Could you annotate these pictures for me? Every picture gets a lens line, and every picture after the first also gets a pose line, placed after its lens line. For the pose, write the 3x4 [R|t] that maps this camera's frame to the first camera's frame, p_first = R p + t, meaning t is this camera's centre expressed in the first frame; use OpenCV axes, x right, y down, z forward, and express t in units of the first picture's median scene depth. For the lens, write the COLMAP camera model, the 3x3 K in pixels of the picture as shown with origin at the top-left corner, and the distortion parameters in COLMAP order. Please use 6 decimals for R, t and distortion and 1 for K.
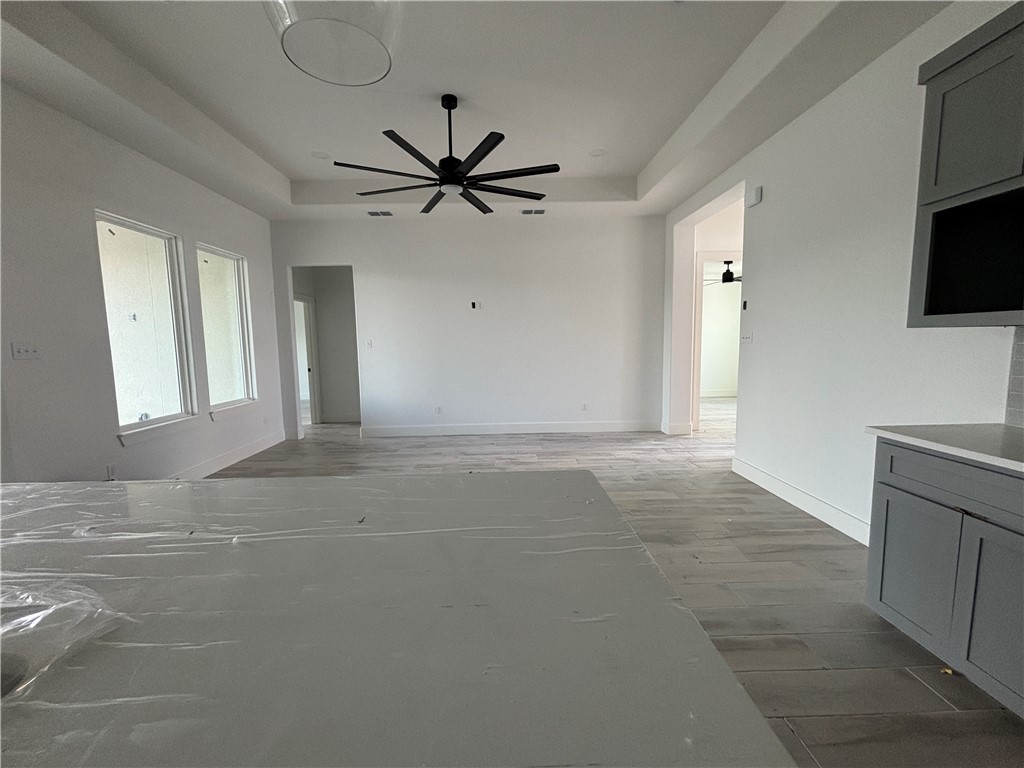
lens RADIAL K [[416.1, 0, 508.5], [0, 416.1, 387.7], [0, 0, 1]] dist [0.000790, -0.000355]
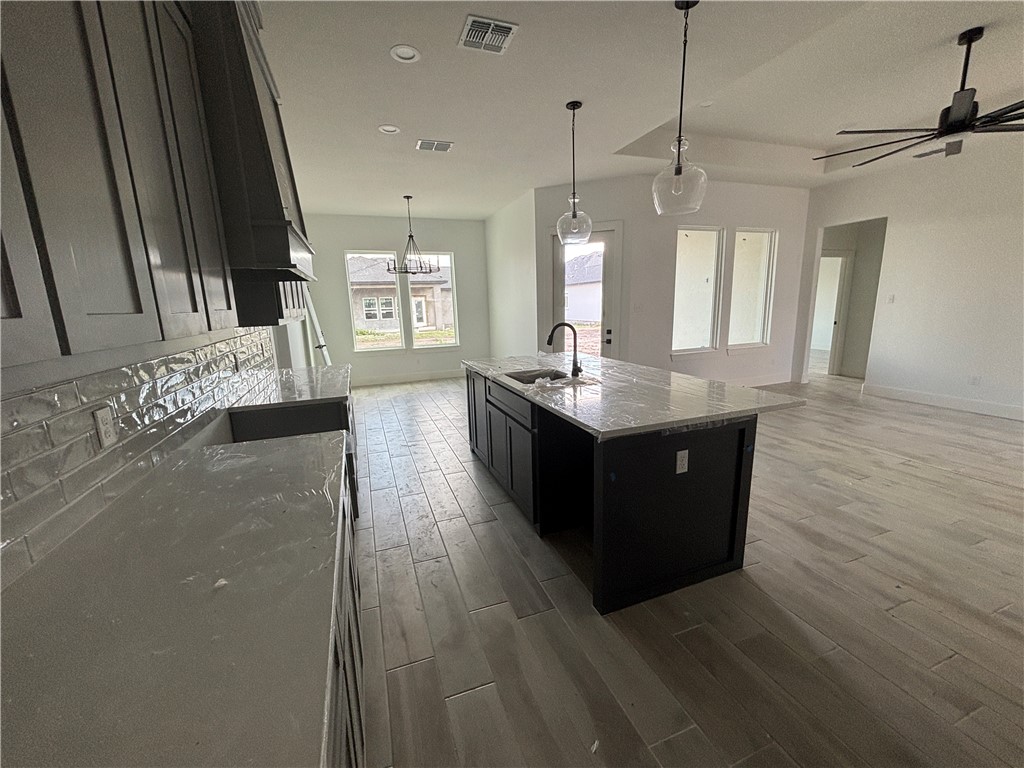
lens RADIAL K [[416.1, 0, 510.6], [0, 416.1, 383.3], [0, 0, 1]] dist [0.000790, -0.000355]
pose [[0.324154, 0.189839, -0.926760, 0.337401], [-0.079451, 0.981660, 0.173296, -0.013187], [0.942662, 0.017457, 0.333292, -0.154235]]
